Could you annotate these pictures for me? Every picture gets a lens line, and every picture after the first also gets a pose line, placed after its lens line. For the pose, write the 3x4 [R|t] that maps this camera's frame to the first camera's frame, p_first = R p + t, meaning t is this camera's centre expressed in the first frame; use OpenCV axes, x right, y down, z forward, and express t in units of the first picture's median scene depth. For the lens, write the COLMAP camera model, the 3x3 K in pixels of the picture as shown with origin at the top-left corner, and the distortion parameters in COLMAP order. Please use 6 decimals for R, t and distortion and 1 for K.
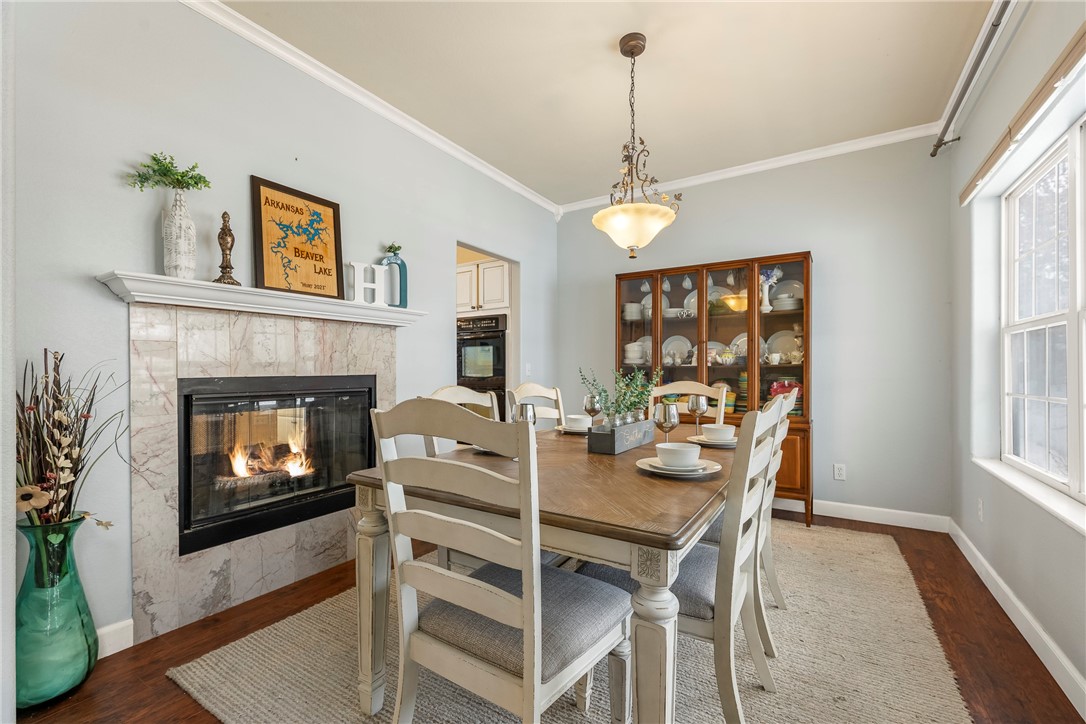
lens RADIAL K [[471.4, 0, 540.4], [0, 471.4, 371.1], [0, 0, 1]] dist [0.002459, -0.000159]
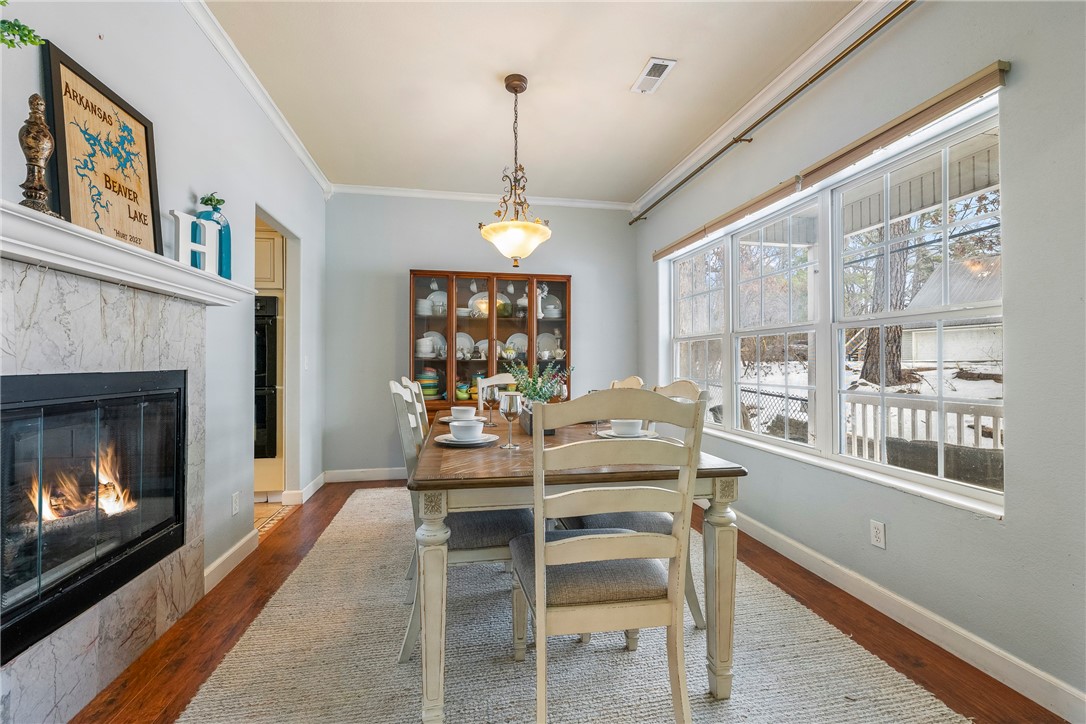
lens RADIAL K [[471.4, 0, 534.9], [0, 471.4, 358.6], [0, 0, 1]] dist [0.002459, -0.000159]
pose [[0.725300, 0.008965, 0.688374, -0.510419], [-0.000526, 0.999922, -0.012467, -0.000407], [-0.688432, 0.008680, 0.725249, 0.119807]]
